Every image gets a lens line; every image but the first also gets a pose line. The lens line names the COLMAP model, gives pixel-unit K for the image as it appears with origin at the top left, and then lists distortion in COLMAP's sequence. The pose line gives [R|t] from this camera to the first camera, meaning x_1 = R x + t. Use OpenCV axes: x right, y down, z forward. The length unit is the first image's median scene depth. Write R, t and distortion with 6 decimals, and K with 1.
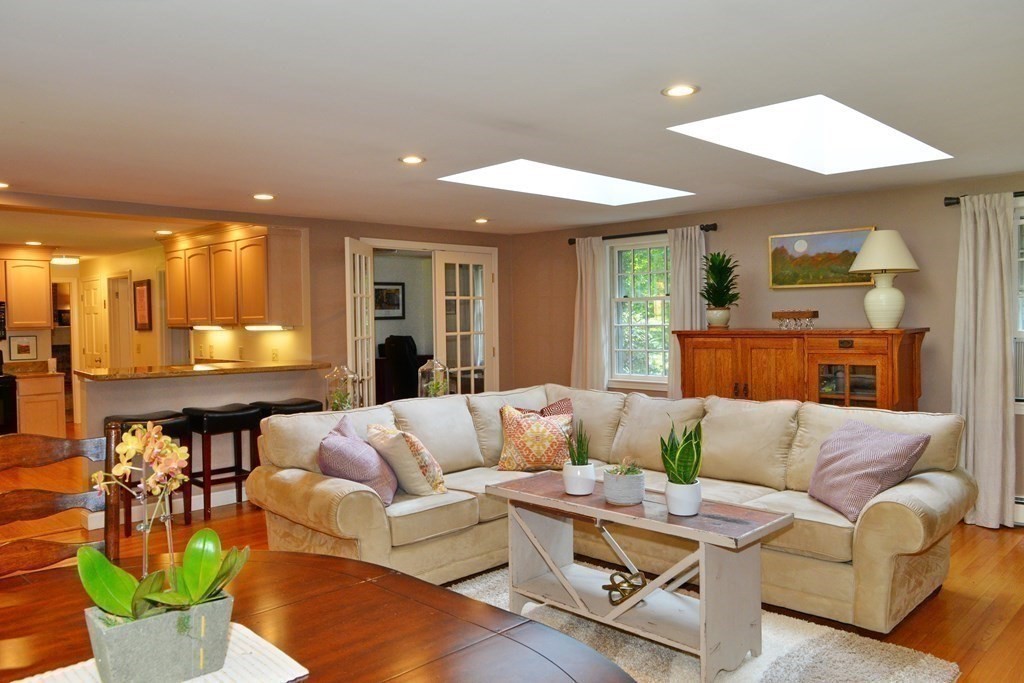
lens RADIAL K [[754.6, 0, 511.7], [0, 754.6, 341.9], [0, 0, 1]] dist [-0.013286, -0.000204]
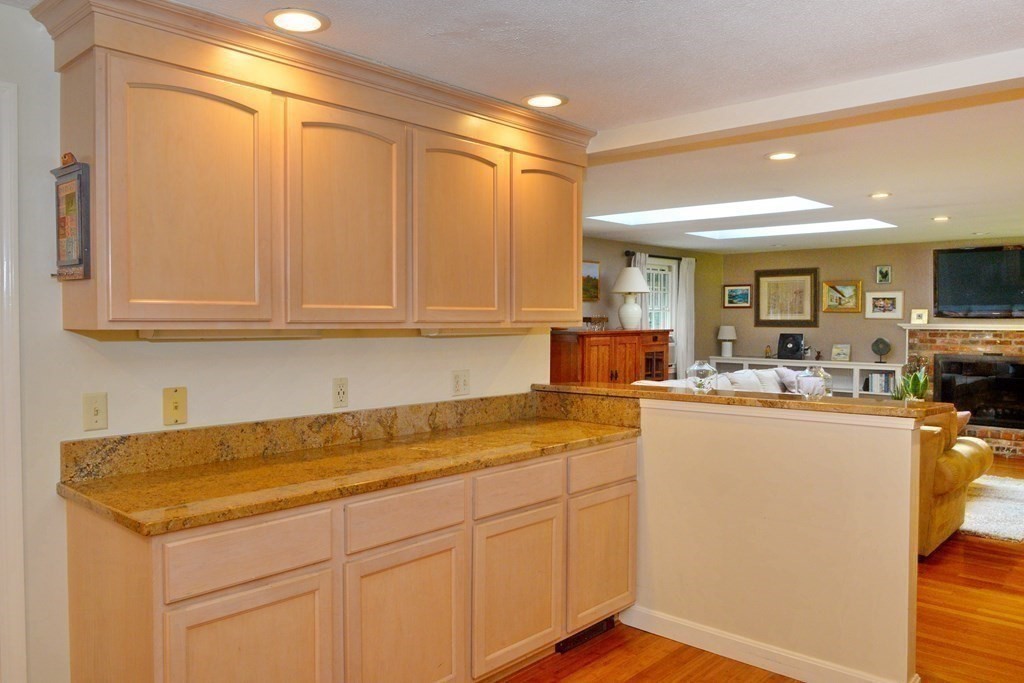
lens RADIAL K [[754.6, 0, 517.7], [0, 754.6, 344.2], [0, 0, 1]] dist [-0.013286, -0.000204]
pose [[-0.034816, -0.028625, 0.998984, -1.066486], [0.021711, 0.999332, 0.029391, -0.035703], [-0.999158, 0.022712, -0.034171, 1.244147]]
